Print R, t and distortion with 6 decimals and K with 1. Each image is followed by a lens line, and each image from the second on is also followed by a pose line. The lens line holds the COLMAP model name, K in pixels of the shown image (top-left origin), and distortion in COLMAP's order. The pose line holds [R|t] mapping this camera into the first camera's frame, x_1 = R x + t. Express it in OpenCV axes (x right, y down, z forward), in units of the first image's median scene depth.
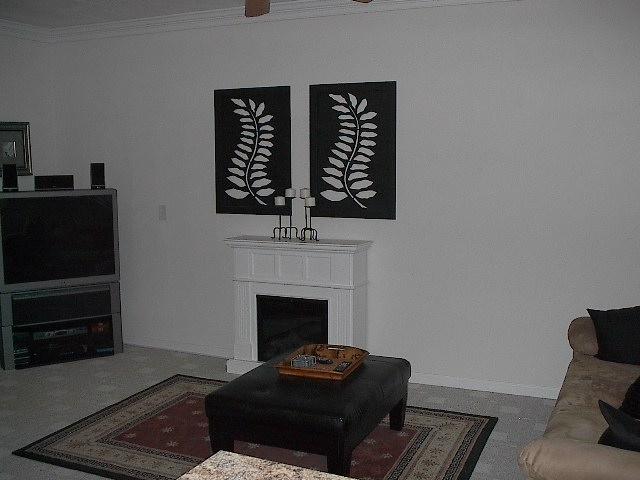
lens RADIAL K [[703.2, 0, 334.2], [0, 703.2, 240.8], [0, 0, 1]] dist [-0.145532, 0.182531]
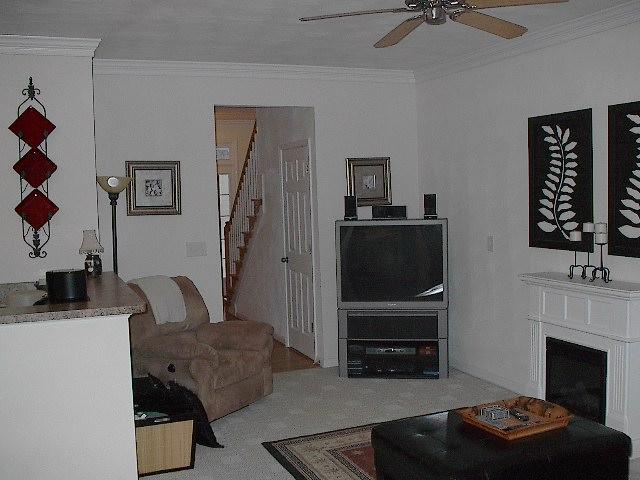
lens RADIAL K [[703.2, 0, 334.2], [0, 703.2, 240.8], [0, 0, 1]] dist [-0.145532, 0.182531]
pose [[0.735271, 0.033588, -0.676941, 0.287984], [-0.058553, 0.998185, -0.014070, -0.019012], [0.675240, 0.049982, 0.735903, 0.127095]]
